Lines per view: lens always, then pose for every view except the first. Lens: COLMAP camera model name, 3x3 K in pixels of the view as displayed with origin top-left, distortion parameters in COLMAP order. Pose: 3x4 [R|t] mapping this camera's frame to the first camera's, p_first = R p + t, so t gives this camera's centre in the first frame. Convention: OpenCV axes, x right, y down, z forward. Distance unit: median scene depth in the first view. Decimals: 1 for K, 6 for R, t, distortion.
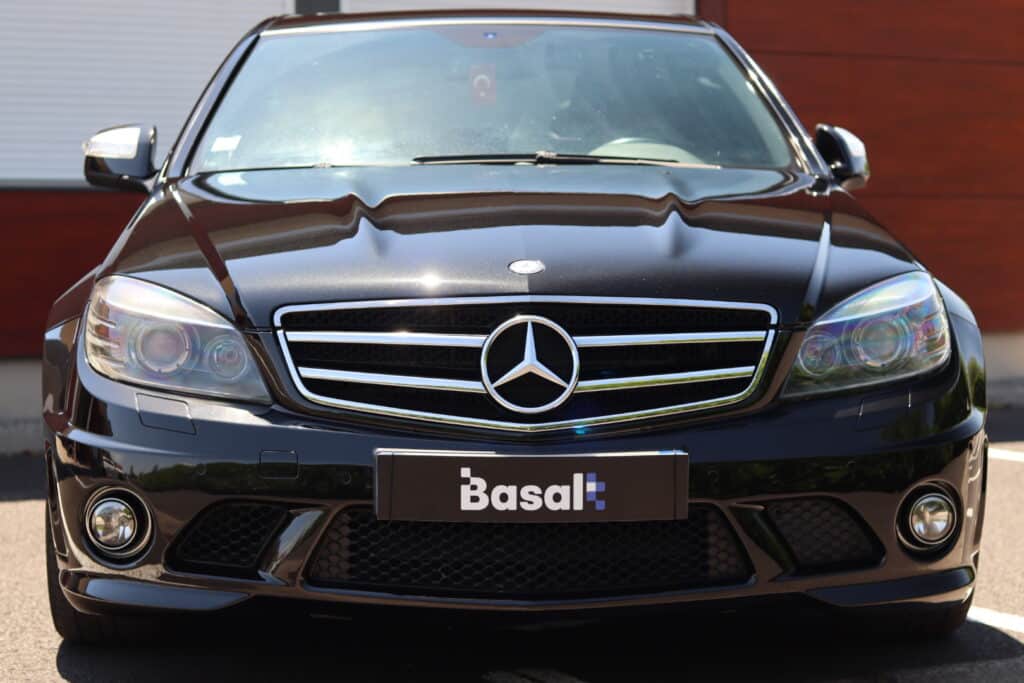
lens RADIAL K [[2400.3, 0, 512.0], [0, 2400.3, 341.5], [0, 0, 1]] dist [-0.030388, 0.514153]
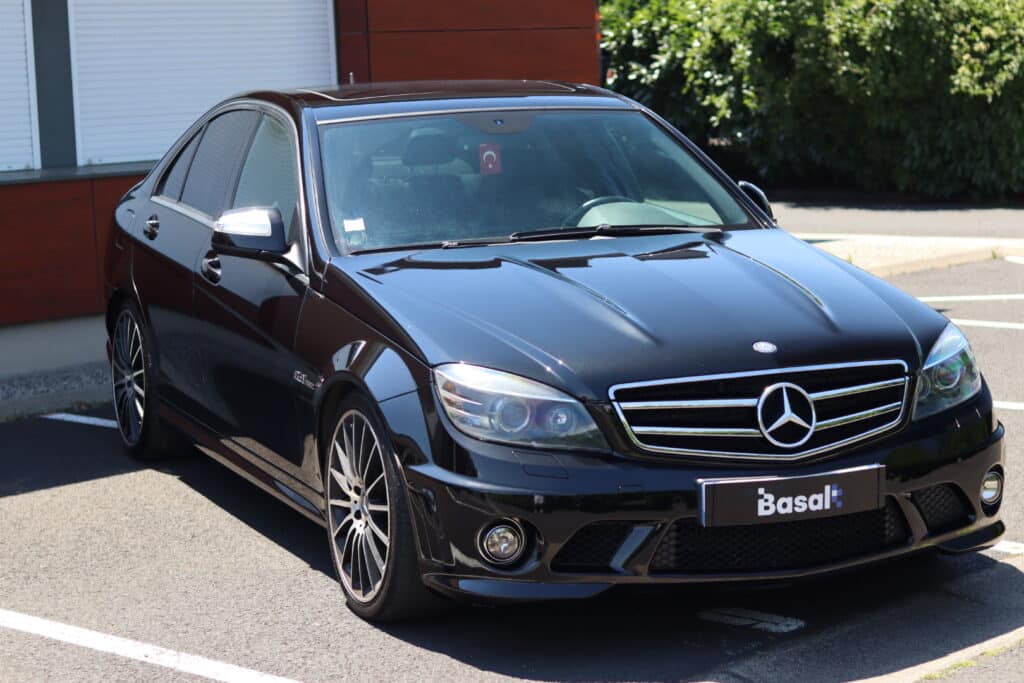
lens RADIAL K [[2400.3, 0, 512.0], [0, 2400.3, 341.5], [0, 0, 1]] dist [-0.030388, 0.514153]
pose [[0.936179, -0.066967, 0.345085, -0.673404], [0.040526, 0.995702, 0.083283, -0.169610], [-0.349179, -0.063983, 0.934869, -0.349786]]
